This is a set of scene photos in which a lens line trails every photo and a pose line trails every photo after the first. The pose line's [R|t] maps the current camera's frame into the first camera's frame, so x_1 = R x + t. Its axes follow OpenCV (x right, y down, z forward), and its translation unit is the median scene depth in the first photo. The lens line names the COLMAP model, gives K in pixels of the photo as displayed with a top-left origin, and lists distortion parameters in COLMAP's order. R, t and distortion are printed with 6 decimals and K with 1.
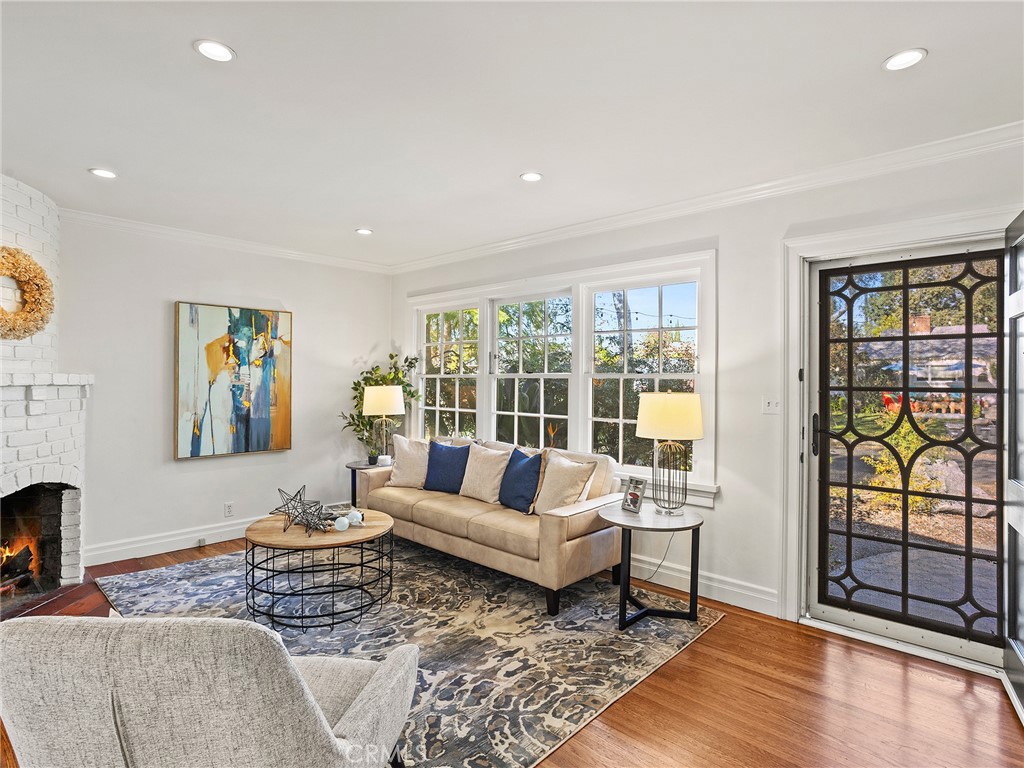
lens RADIAL K [[555.7, 0, 508.7], [0, 555.7, 377.3], [0, 0, 1]] dist [-0.047652, 0.032700]
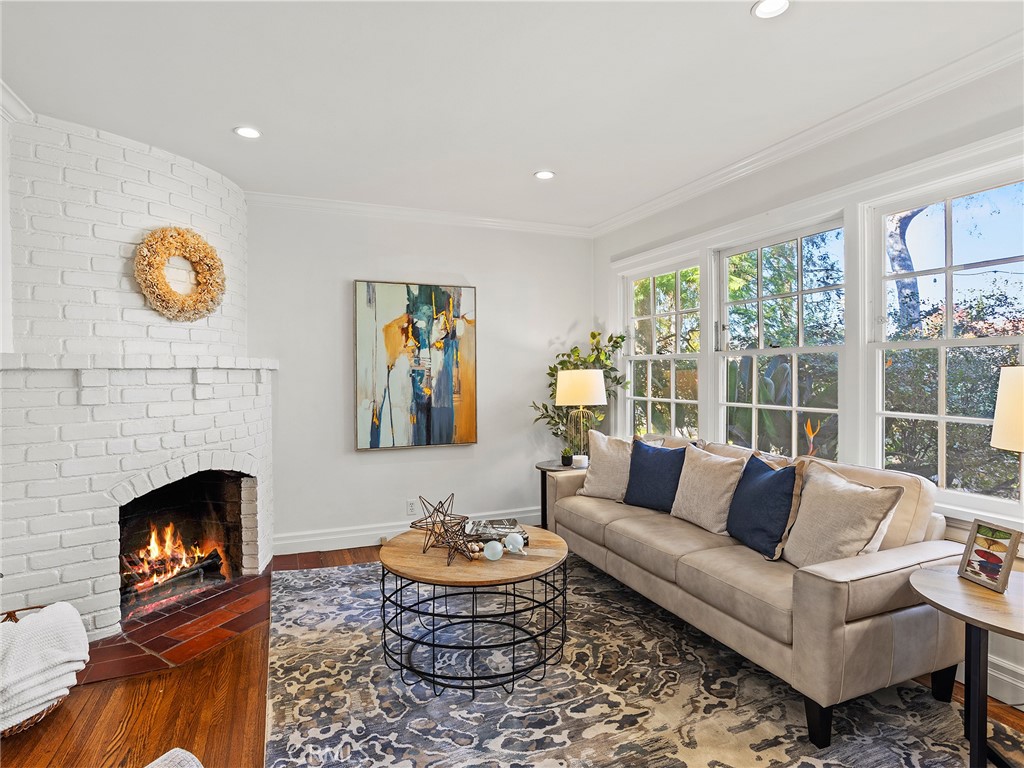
lens RADIAL K [[555.7, 0, 508.7], [0, 555.7, 377.3], [0, 0, 1]] dist [-0.047652, 0.032700]
pose [[0.914765, -0.007742, -0.403913, 0.012715], [0.012546, 0.999879, 0.009248, 0.023570], [0.403792, -0.013527, 0.914751, 0.279962]]
